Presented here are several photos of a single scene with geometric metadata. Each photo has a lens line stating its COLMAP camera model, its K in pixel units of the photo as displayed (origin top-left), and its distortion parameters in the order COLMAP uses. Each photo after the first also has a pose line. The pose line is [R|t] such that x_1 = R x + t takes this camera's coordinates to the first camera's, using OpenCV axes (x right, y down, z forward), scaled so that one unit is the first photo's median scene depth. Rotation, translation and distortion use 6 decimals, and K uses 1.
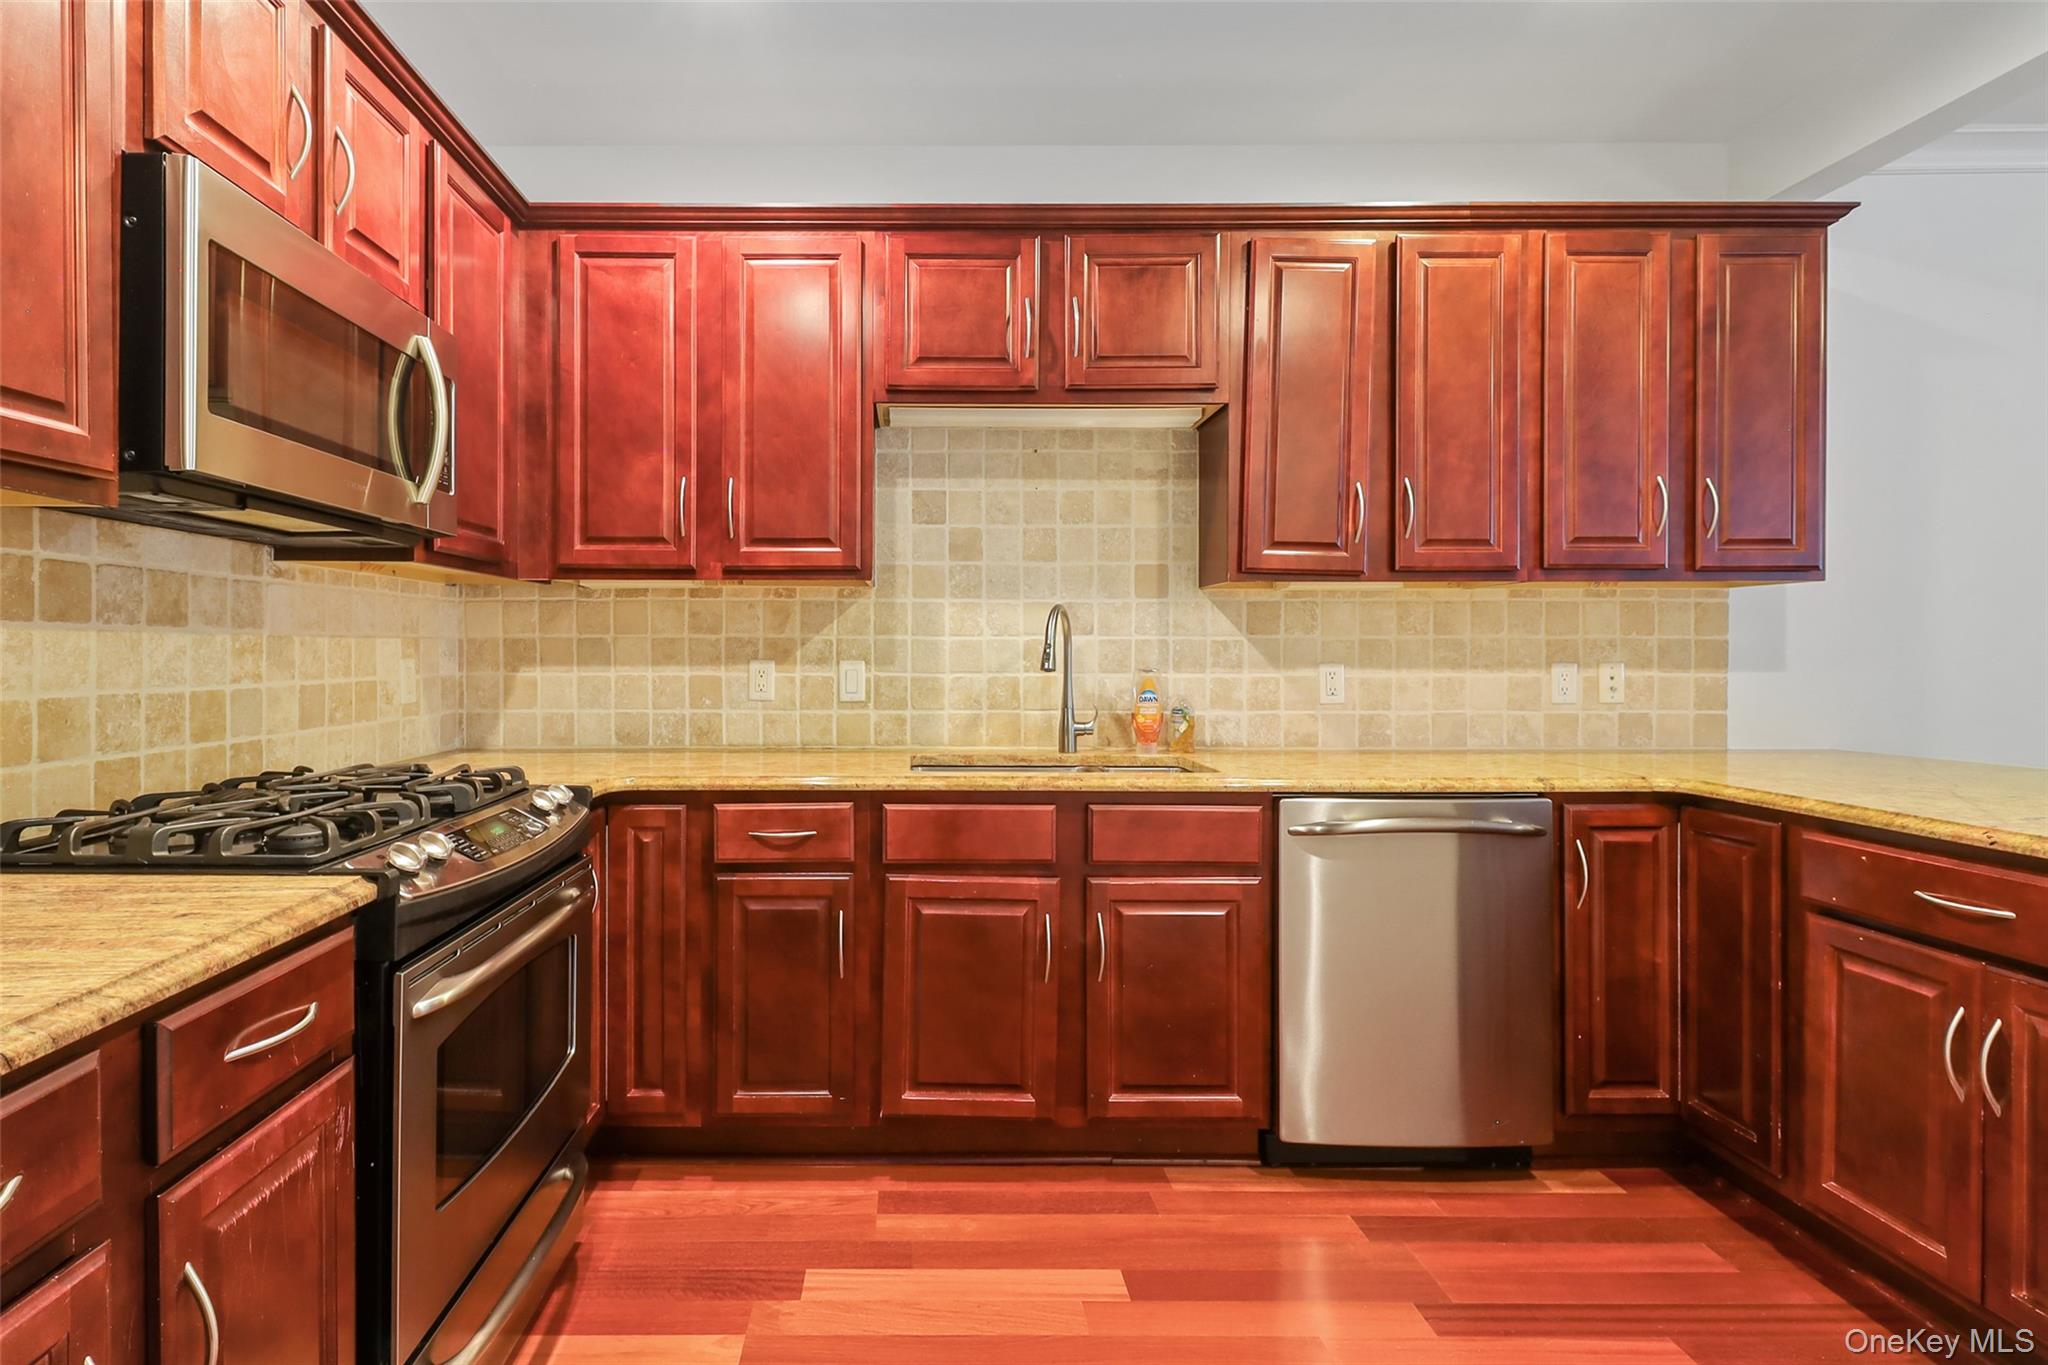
lens RADIAL K [[999.9, 0, 905.7], [0, 999.9, 649.2], [0, 0, 1]] dist [0.003128, -0.000463]
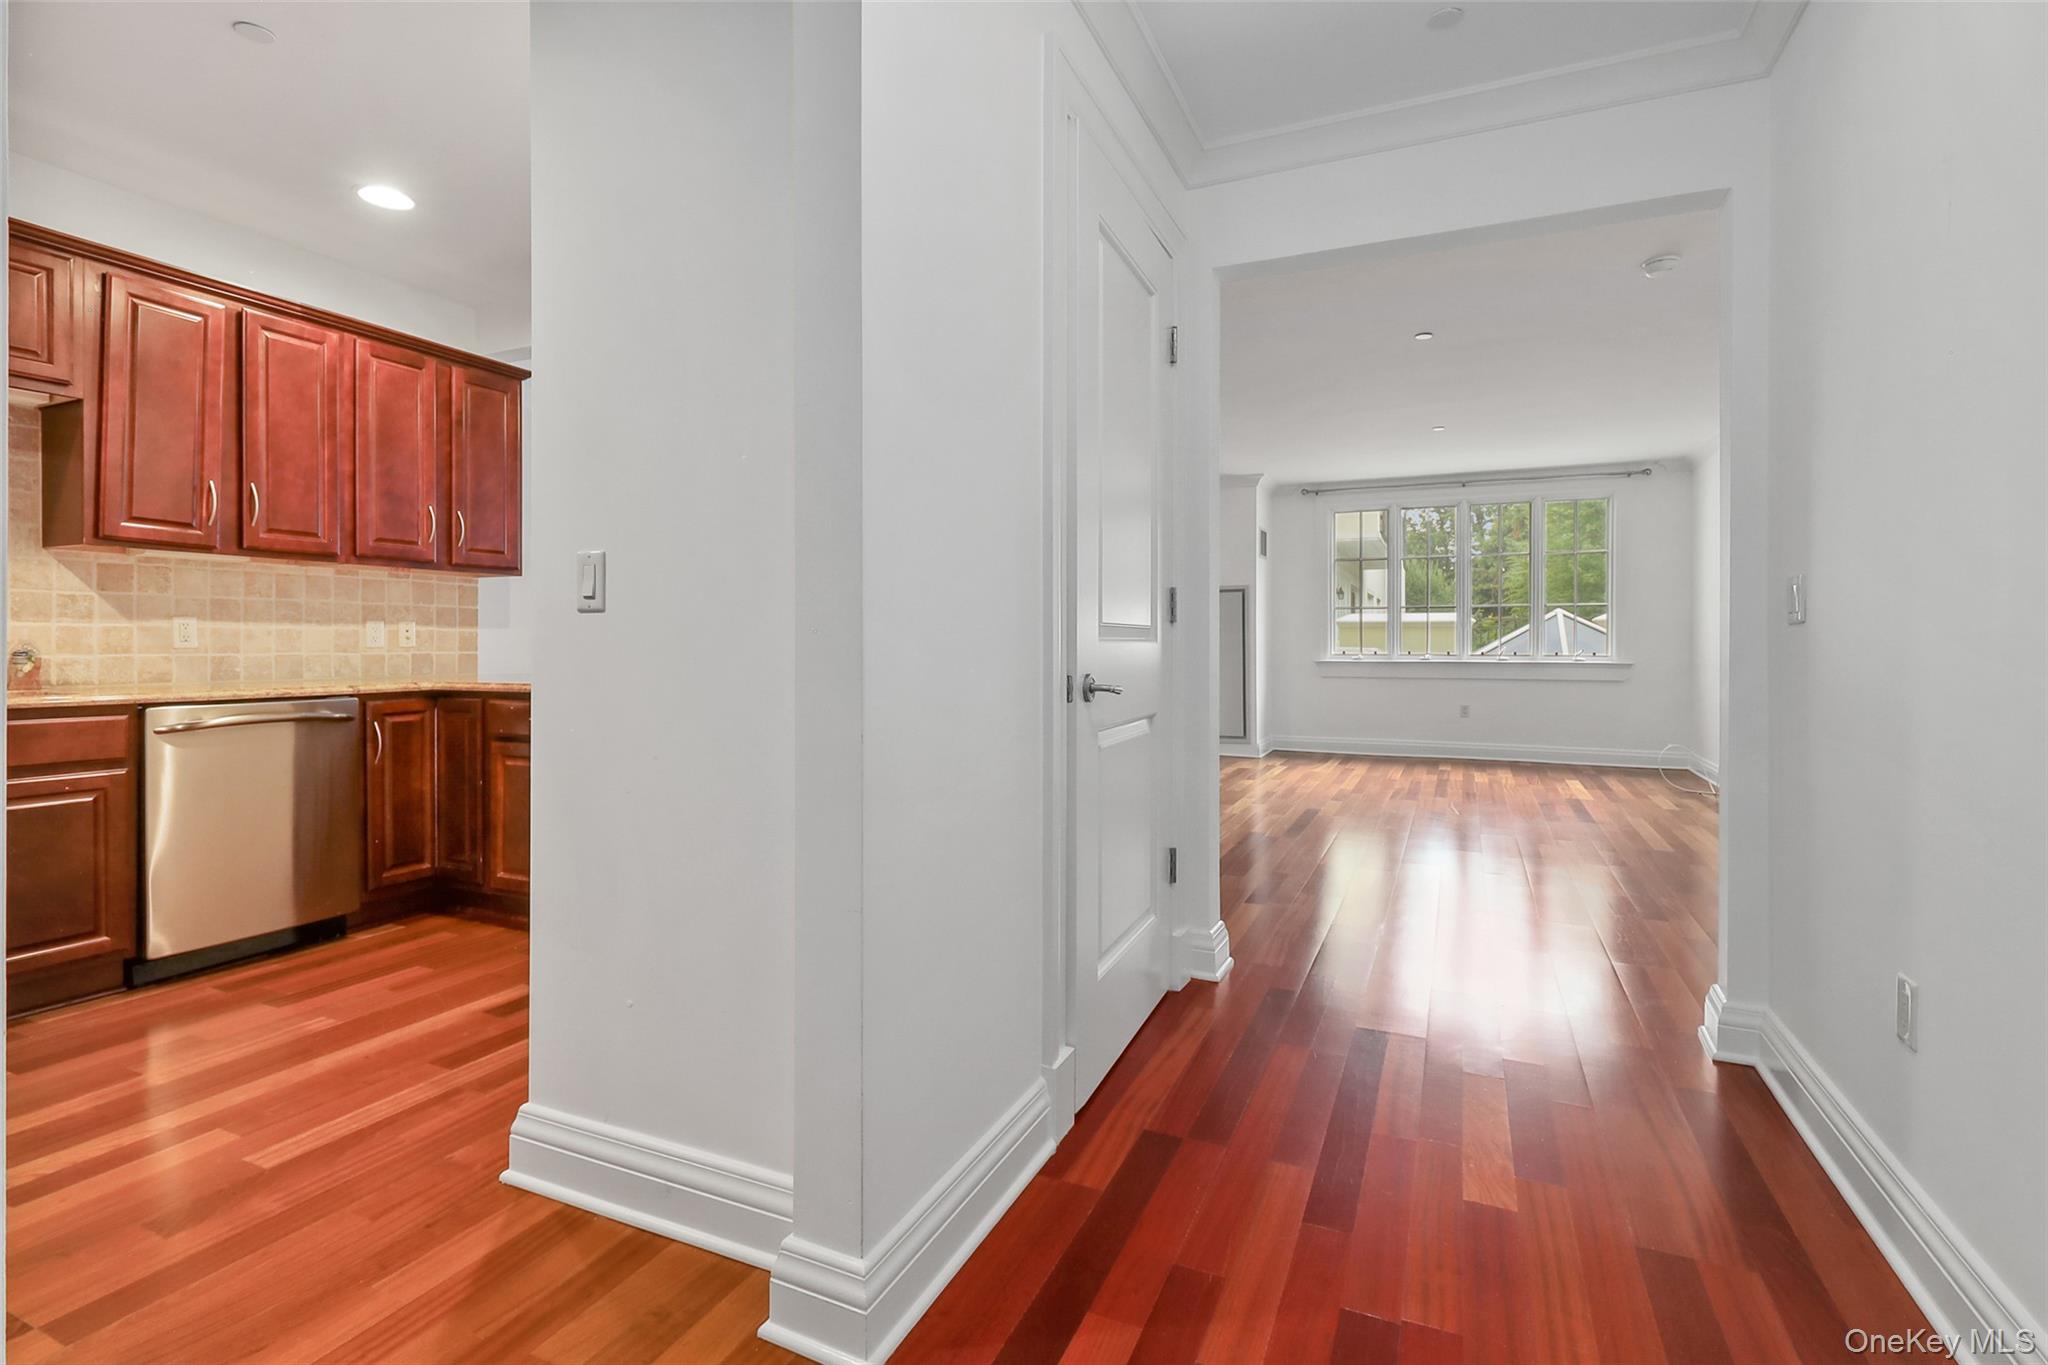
lens RADIAL K [[947.3, 0, 1039.0], [0, 947.3, 655.8], [0, 0, 1]] dist [0.003966, -0.000453]
pose [[0.402057, -0.010334, 0.915556, -0.275434], [-0.003448, 0.999912, 0.012800, 0.050048], [-0.915608, -0.008304, 0.401986, -0.542782]]
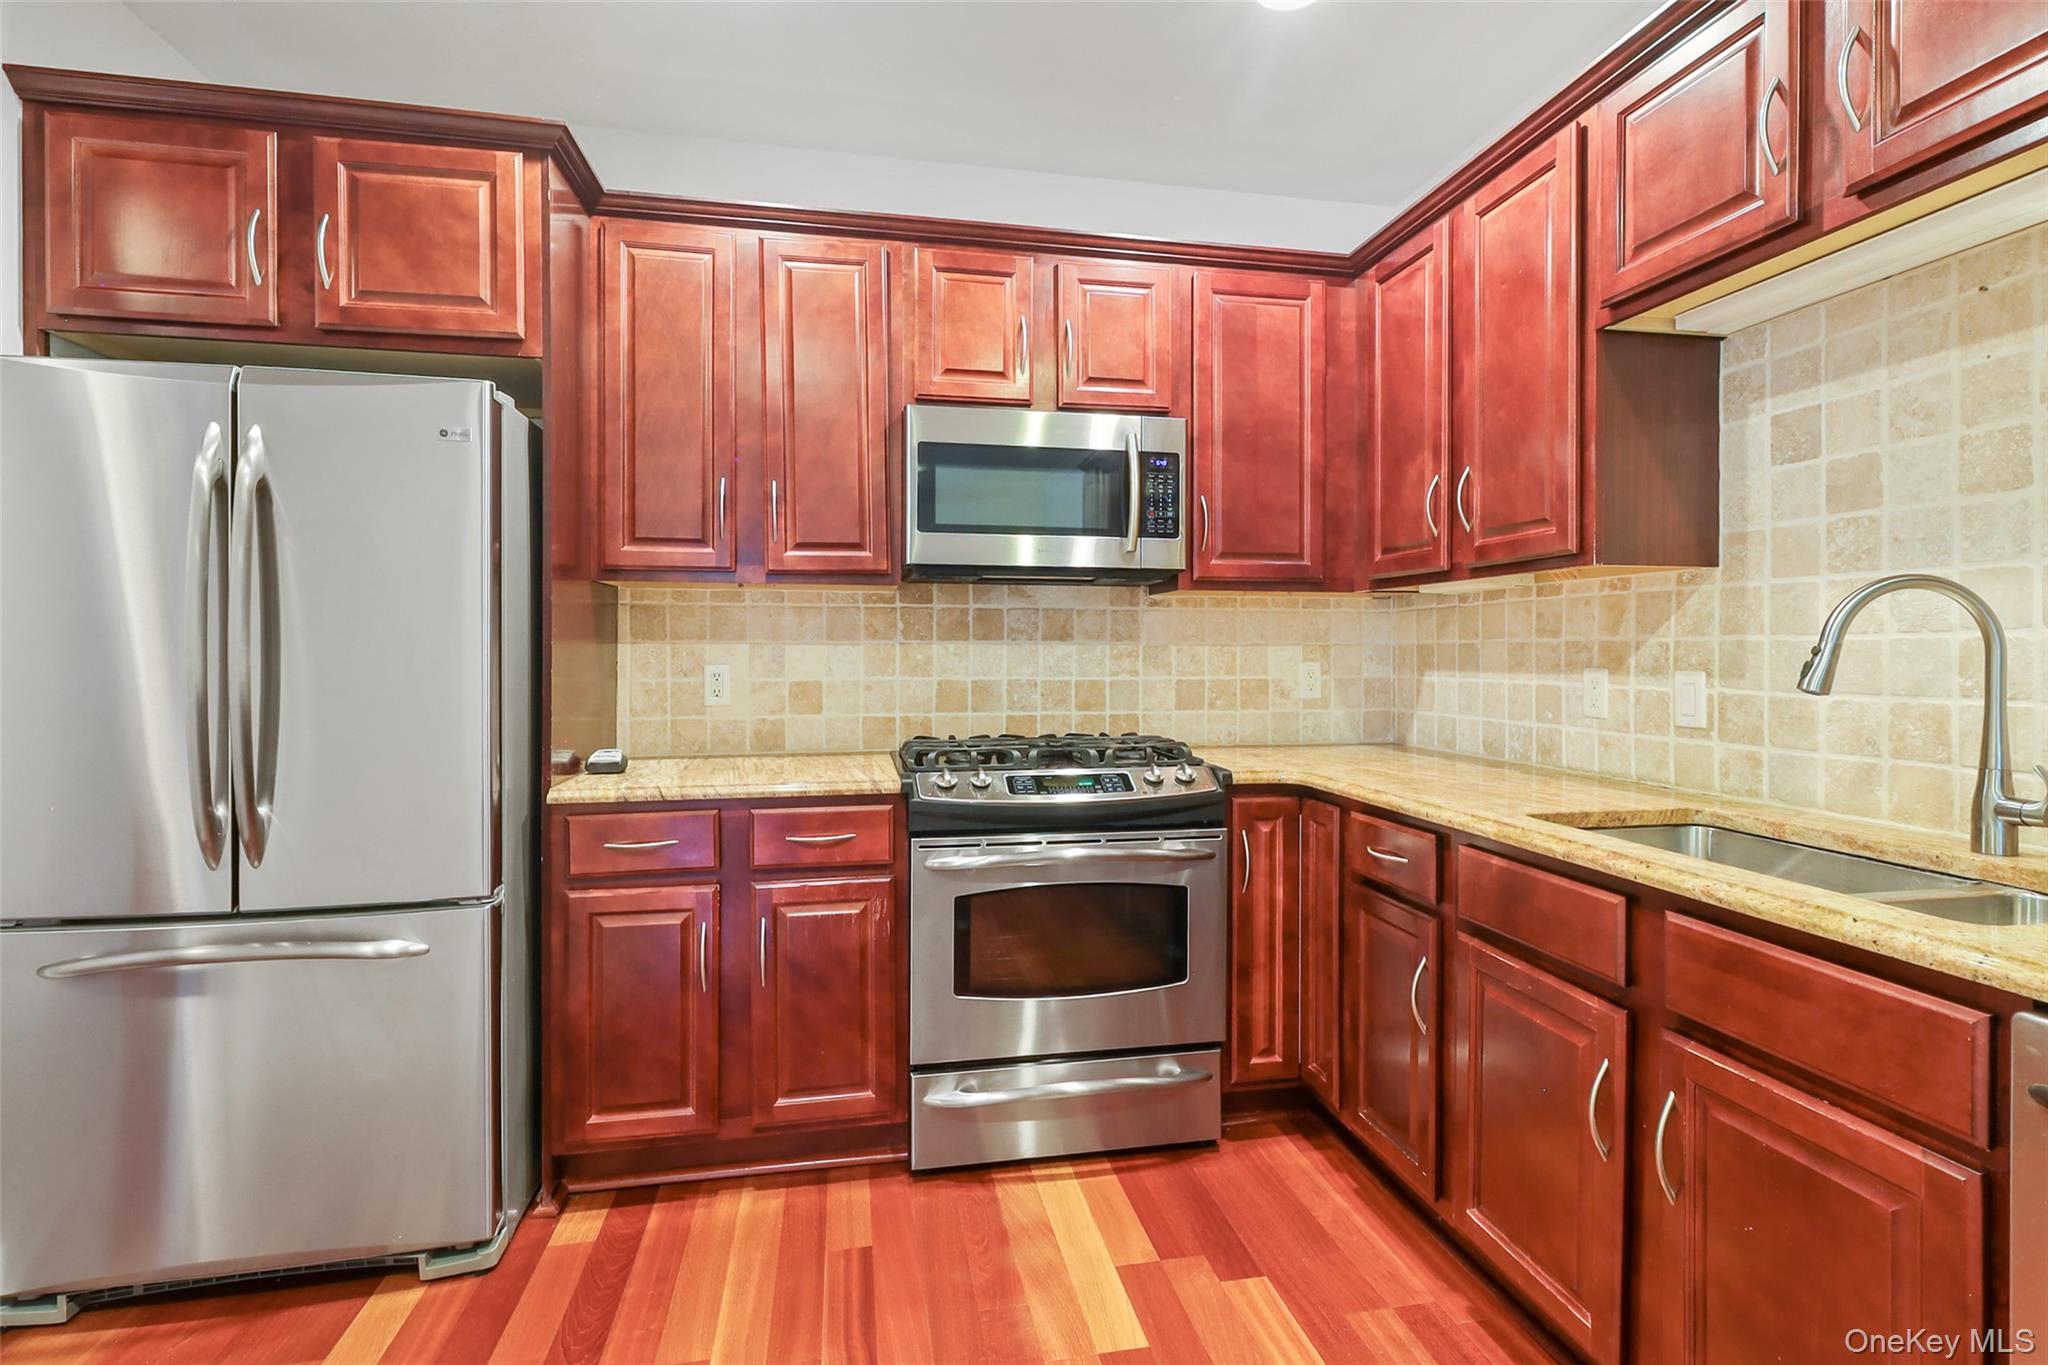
lens RADIAL K [[963.6, 0, 1040.1], [0, 963.6, 654.5], [0, 0, 1]] dist [0.000946, -0.000393]
pose [[0.199883, 0.001903, -0.979818, 0.601028], [-0.000013, 0.999998, 0.001939, -0.002173], [0.979820, -0.000375, 0.199882, 0.443751]]
